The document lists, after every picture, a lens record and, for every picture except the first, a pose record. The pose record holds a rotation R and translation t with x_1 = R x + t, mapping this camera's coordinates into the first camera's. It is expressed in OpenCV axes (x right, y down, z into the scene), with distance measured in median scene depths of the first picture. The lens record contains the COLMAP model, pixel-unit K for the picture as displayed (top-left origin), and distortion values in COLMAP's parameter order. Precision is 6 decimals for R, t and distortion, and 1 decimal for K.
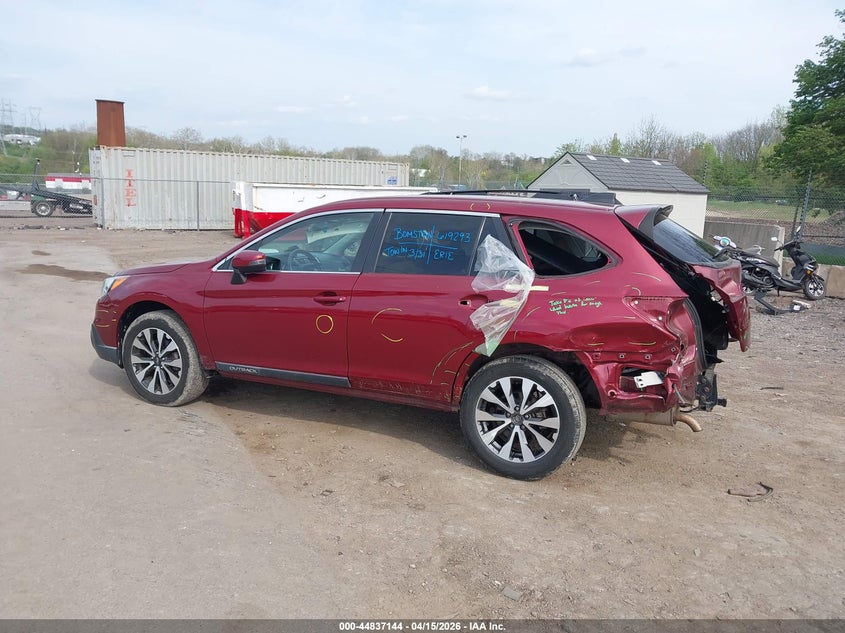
lens RADIAL K [[689.2, 0, 422.8], [0, 689.2, 314.7], [0, 0, 1]] dist [0.036201, -0.046787]
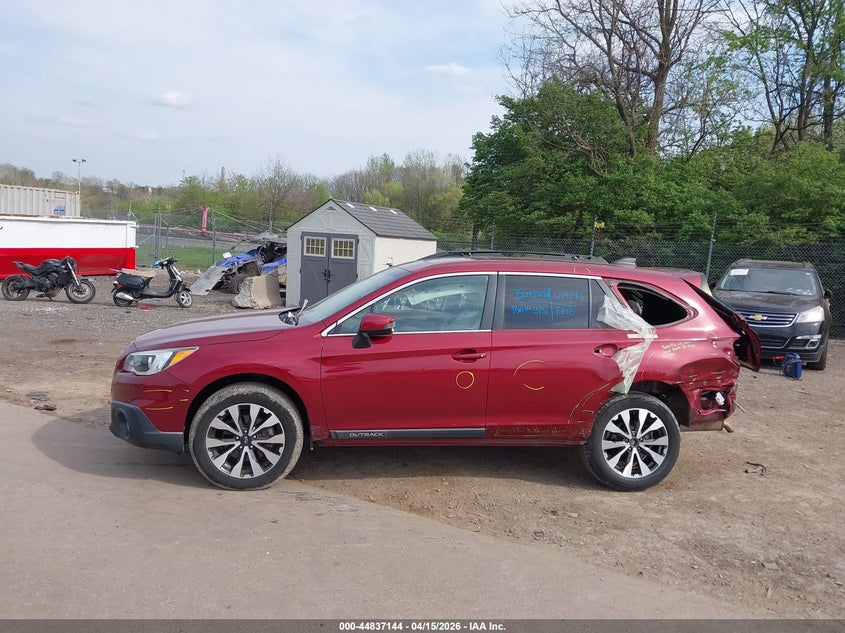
lens RADIAL K [[689.2, 0, 418.6], [0, 689.2, 321.6], [0, 0, 1]] dist [0.036201, -0.046787]
pose [[0.833582, -0.046188, 0.550462, -0.845126], [0.064956, 0.997781, -0.014644, -0.071226], [-0.548564, 0.047962, 0.834732, 0.162705]]
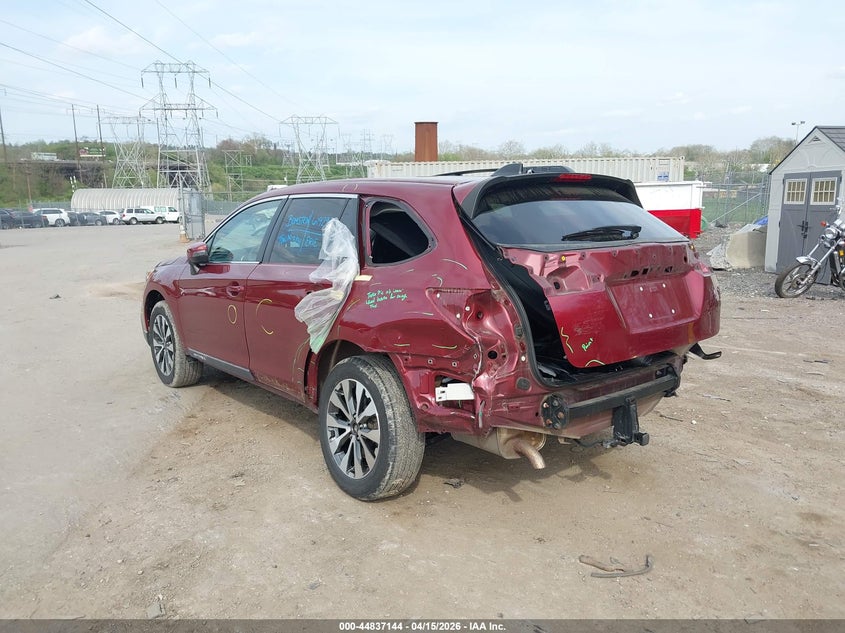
lens RADIAL K [[689.2, 0, 427.6], [0, 689.2, 314.6], [0, 0, 1]] dist [0.036201, -0.046787]
pose [[0.884591, 0.031720, -0.465288, 0.610271], [-0.037183, 0.999305, -0.002566, 0.006637], [0.464884, 0.019571, 0.885156, 0.261847]]
